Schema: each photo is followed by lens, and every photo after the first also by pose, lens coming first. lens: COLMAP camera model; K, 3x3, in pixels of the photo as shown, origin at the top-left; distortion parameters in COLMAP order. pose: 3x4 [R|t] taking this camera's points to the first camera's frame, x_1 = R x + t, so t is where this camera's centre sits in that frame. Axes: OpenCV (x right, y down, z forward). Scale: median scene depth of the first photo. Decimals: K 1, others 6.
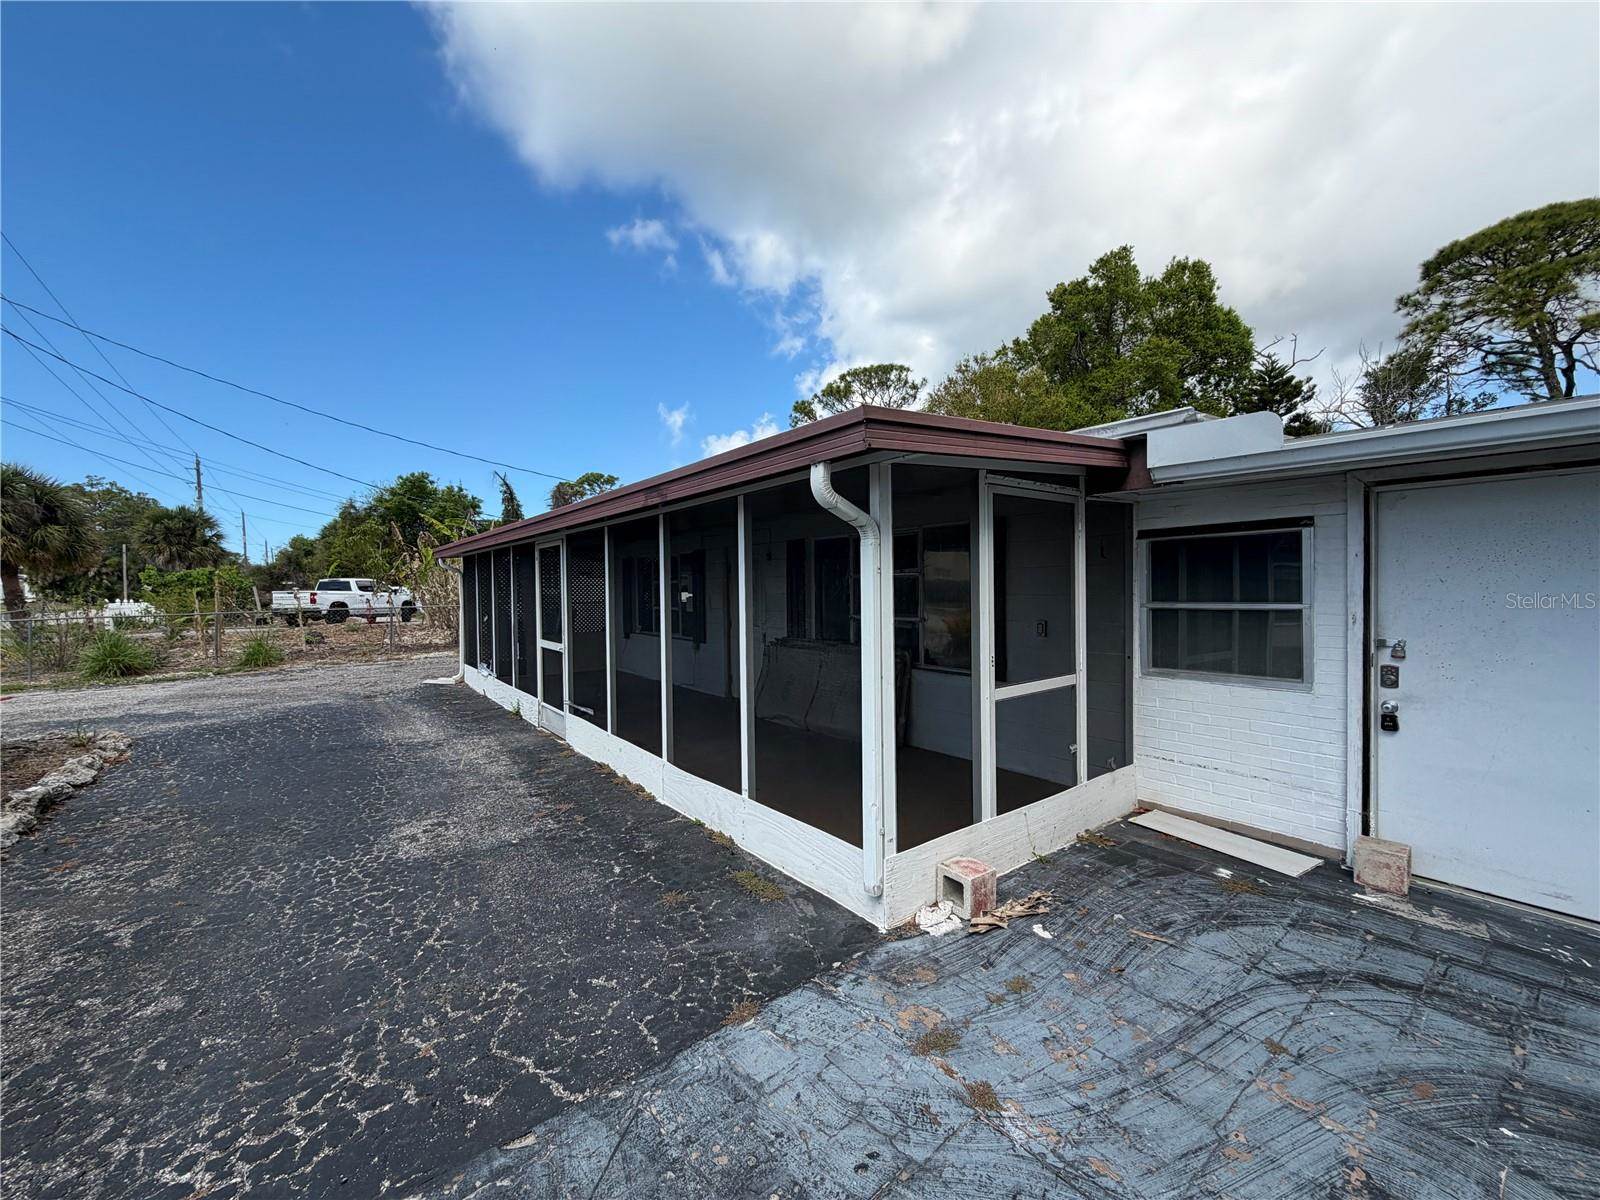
lens RADIAL K [[635.7, 0, 797.5], [0, 635.7, 596.1], [0, 0, 1]] dist [0.001988, -0.000704]
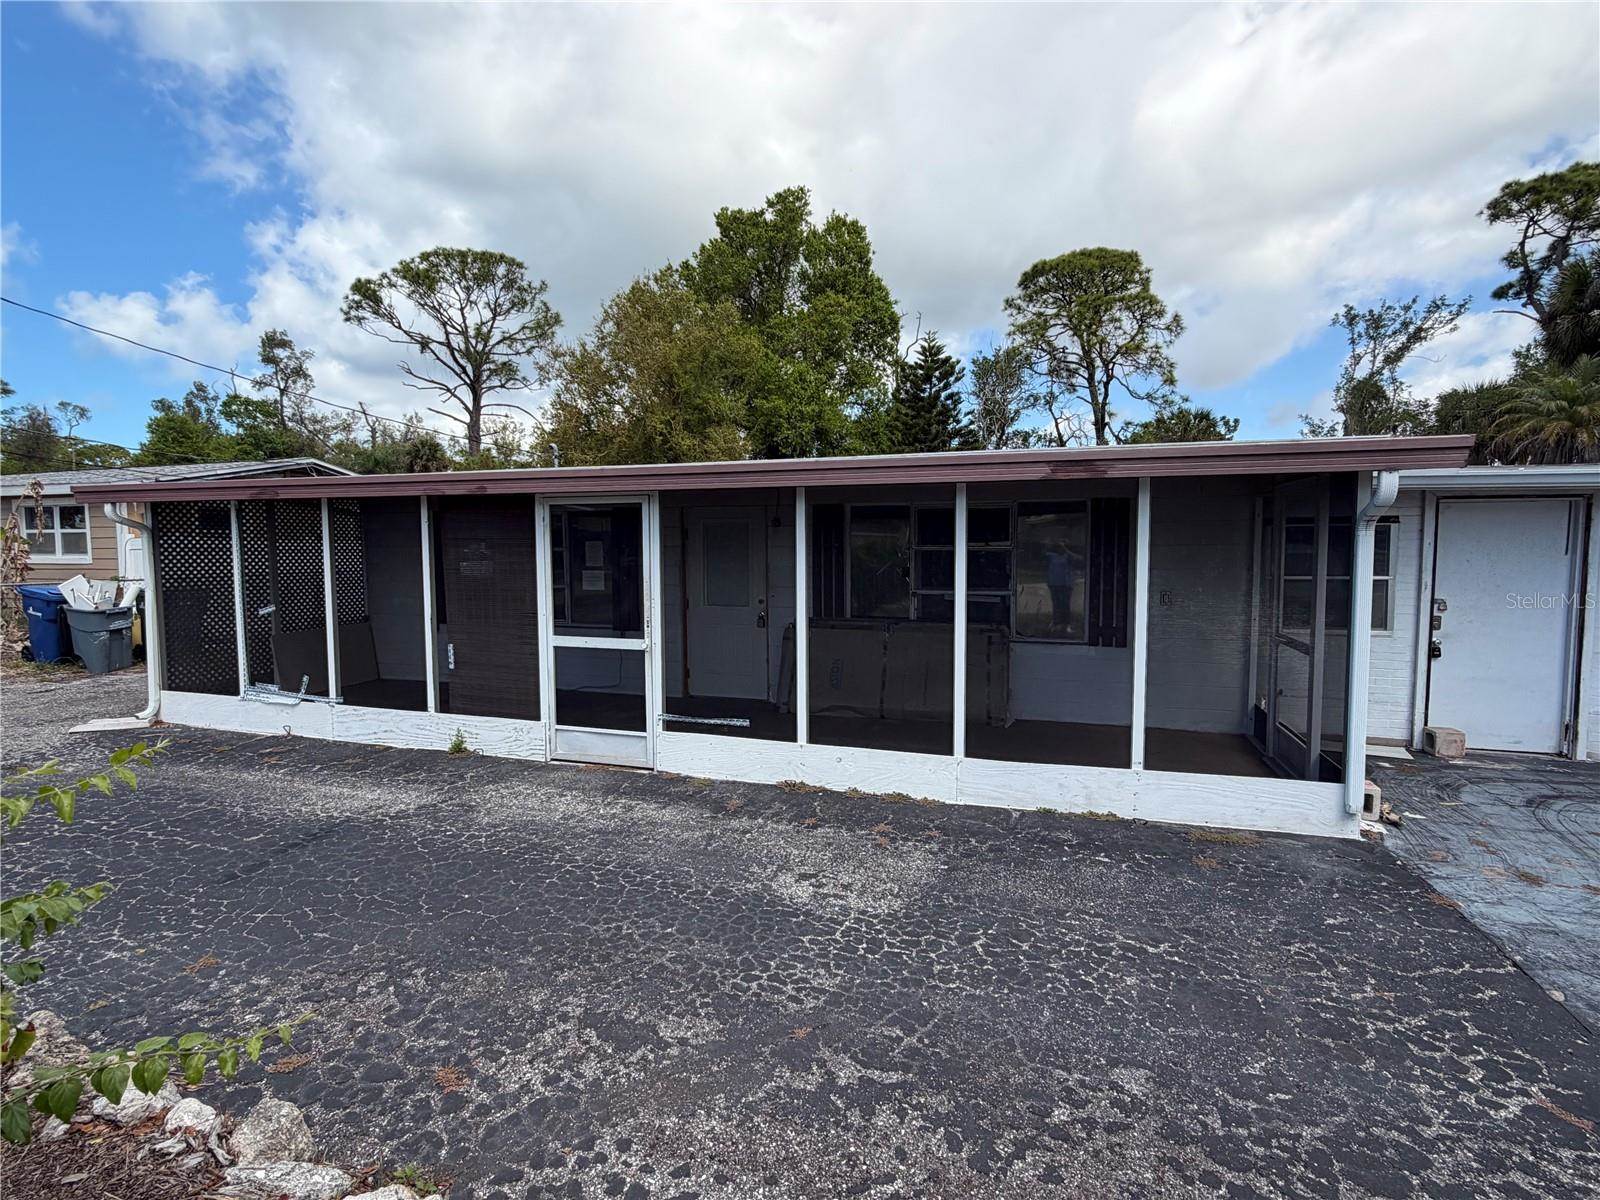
lens RADIAL K [[789.1, 0, 787.9], [0, 789.1, 594.8], [0, 0, 1]] dist [0.009520, -0.002240]
pose [[0.821937, -0.027896, 0.568894, -0.965485], [0.002942, 0.998995, 0.044736, -0.021006], [-0.569570, -0.035097, 0.821193, 0.209190]]
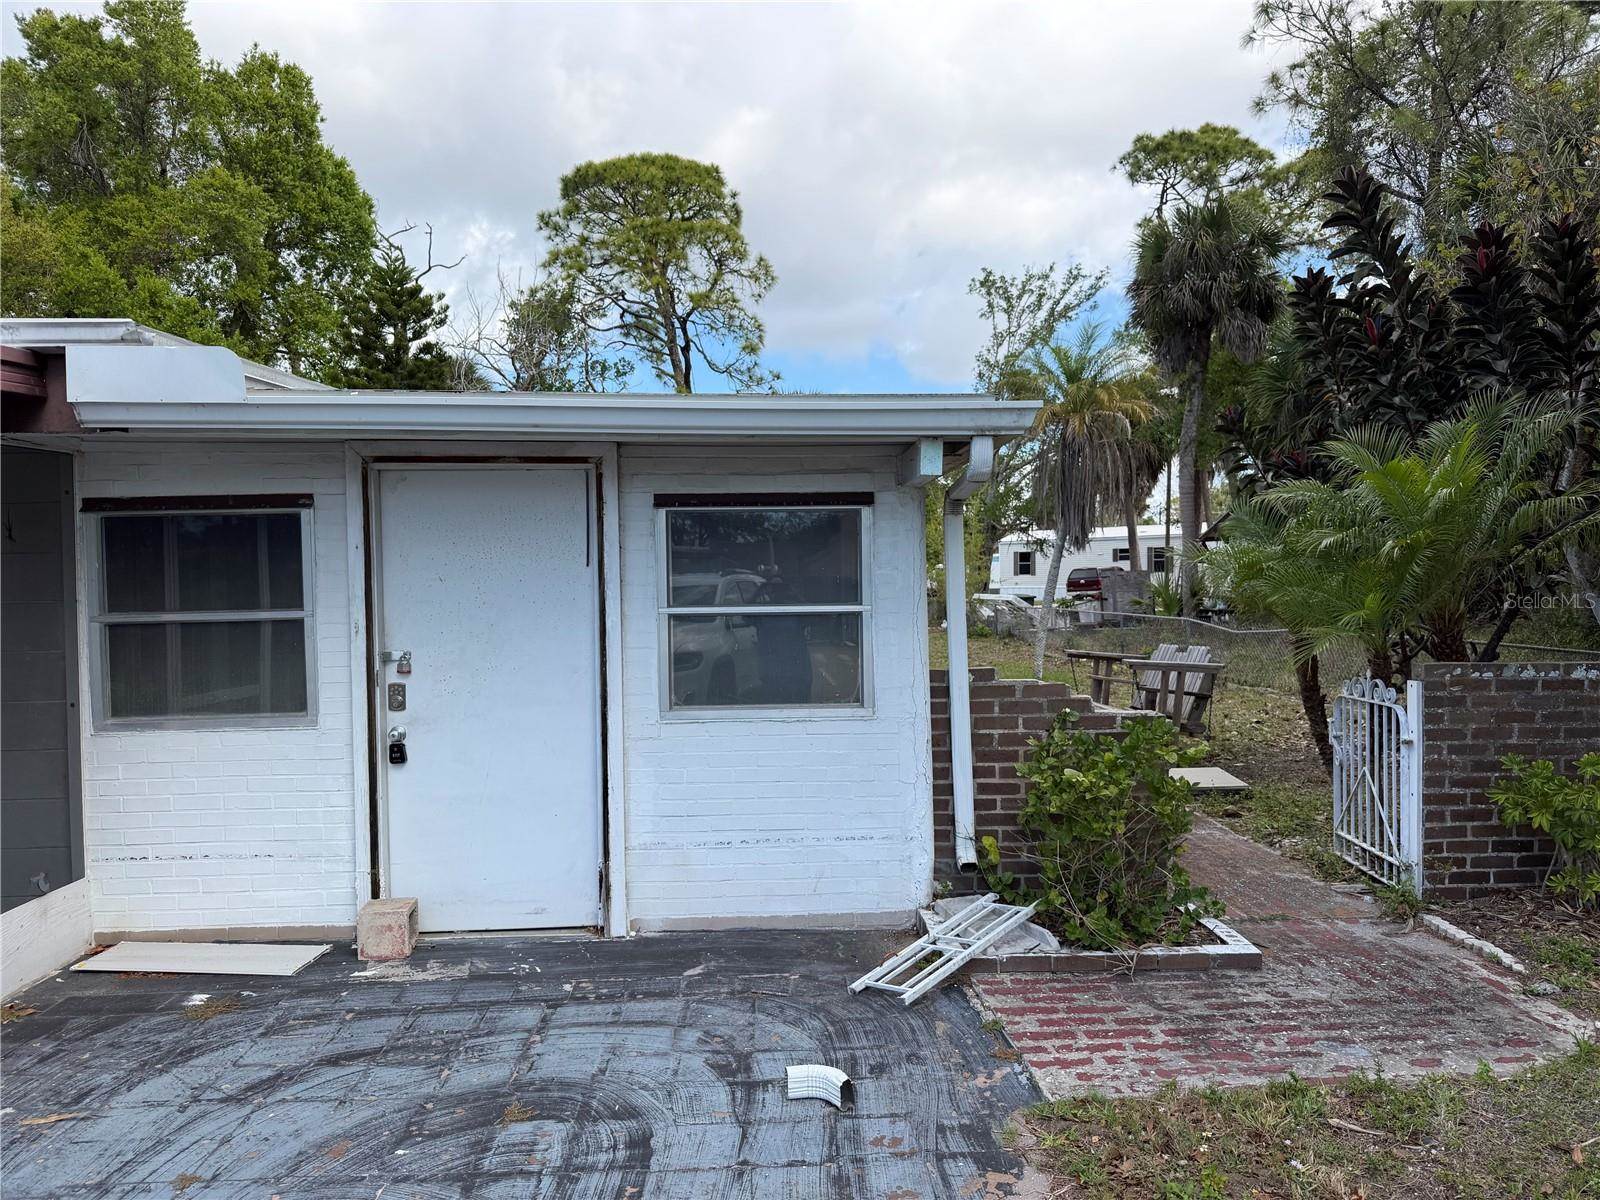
lens RADIAL K [[1132.6, 0, 804.5], [0, 1132.6, 601.5], [0, 0, 1]] dist [0.031704, -0.037944]
pose [[0.573905, -0.010927, 0.818849, 0.024455], [0.018925, 0.999821, 0.000078, 0.008967], [-0.818703, 0.015452, 0.574009, -0.176369]]
